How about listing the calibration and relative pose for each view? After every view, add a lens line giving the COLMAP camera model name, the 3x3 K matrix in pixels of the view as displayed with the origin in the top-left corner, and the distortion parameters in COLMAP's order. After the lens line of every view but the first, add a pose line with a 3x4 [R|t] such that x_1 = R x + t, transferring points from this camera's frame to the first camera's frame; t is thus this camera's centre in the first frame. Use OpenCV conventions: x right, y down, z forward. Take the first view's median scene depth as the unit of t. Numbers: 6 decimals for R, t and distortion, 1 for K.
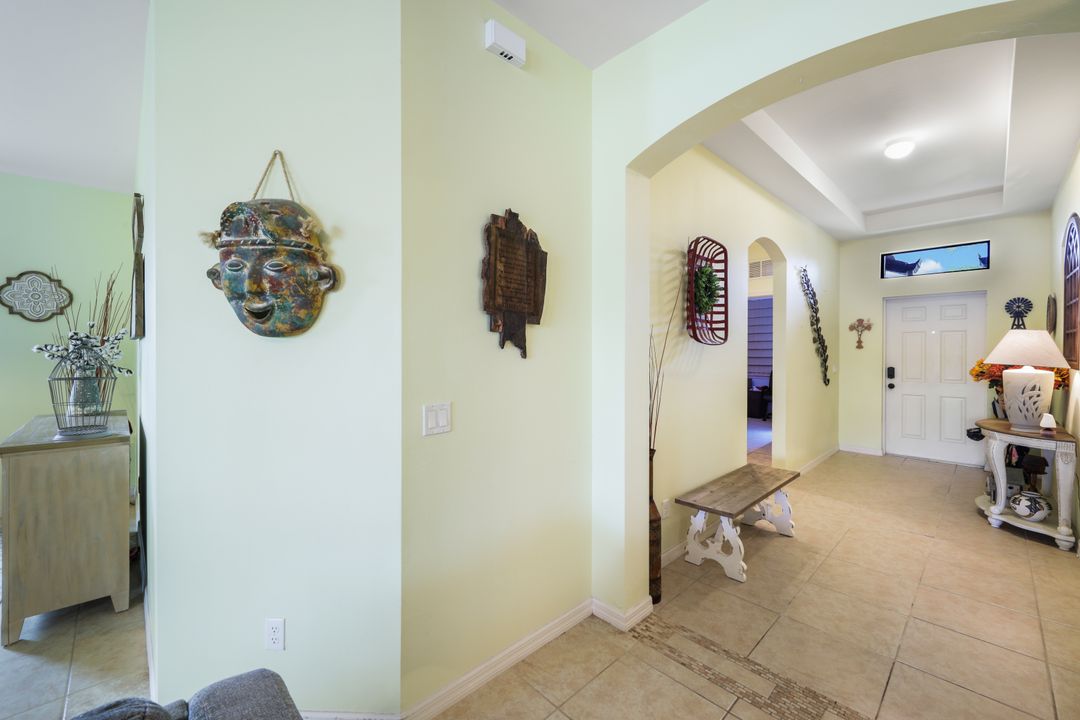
lens RADIAL K [[433.9, 0, 526.9], [0, 433.9, 349.8], [0, 0, 1]] dist [0.003059, -0.000874]
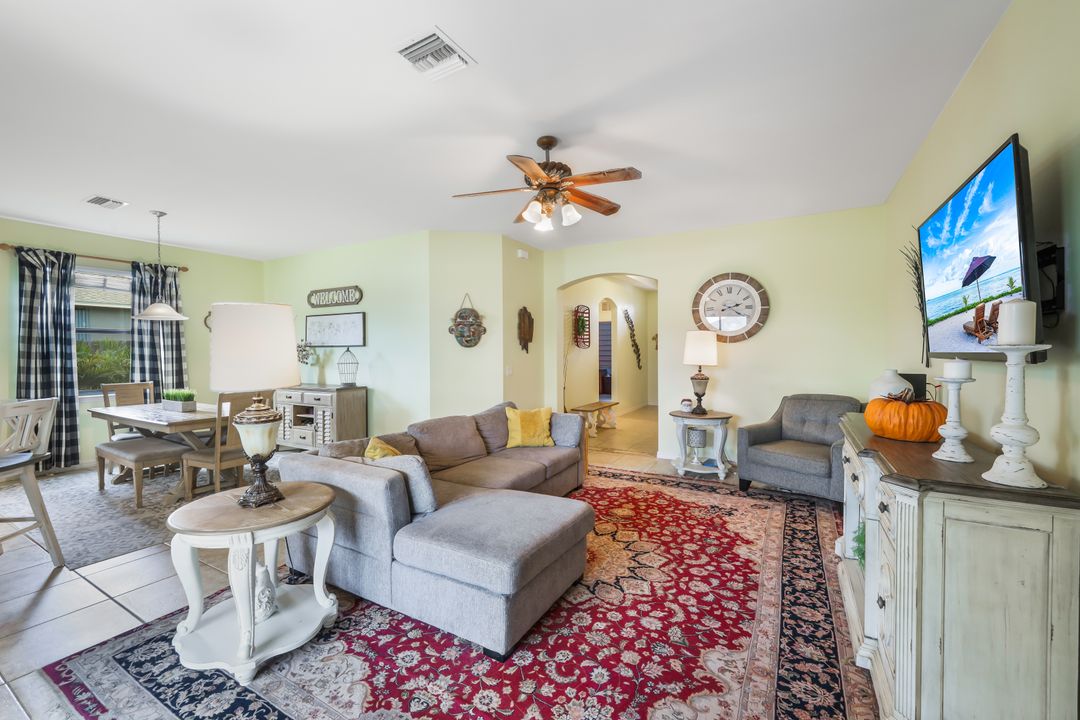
lens RADIAL K [[433.9, 0, 536.3], [0, 433.9, 360.1], [0, 0, 1]] dist [0.003059, -0.000874]
pose [[0.956216, -0.012059, 0.292414, -0.723404], [0.007118, 0.999813, 0.017954, 0.009792], [-0.292576, -0.015086, 0.956123, -1.672659]]
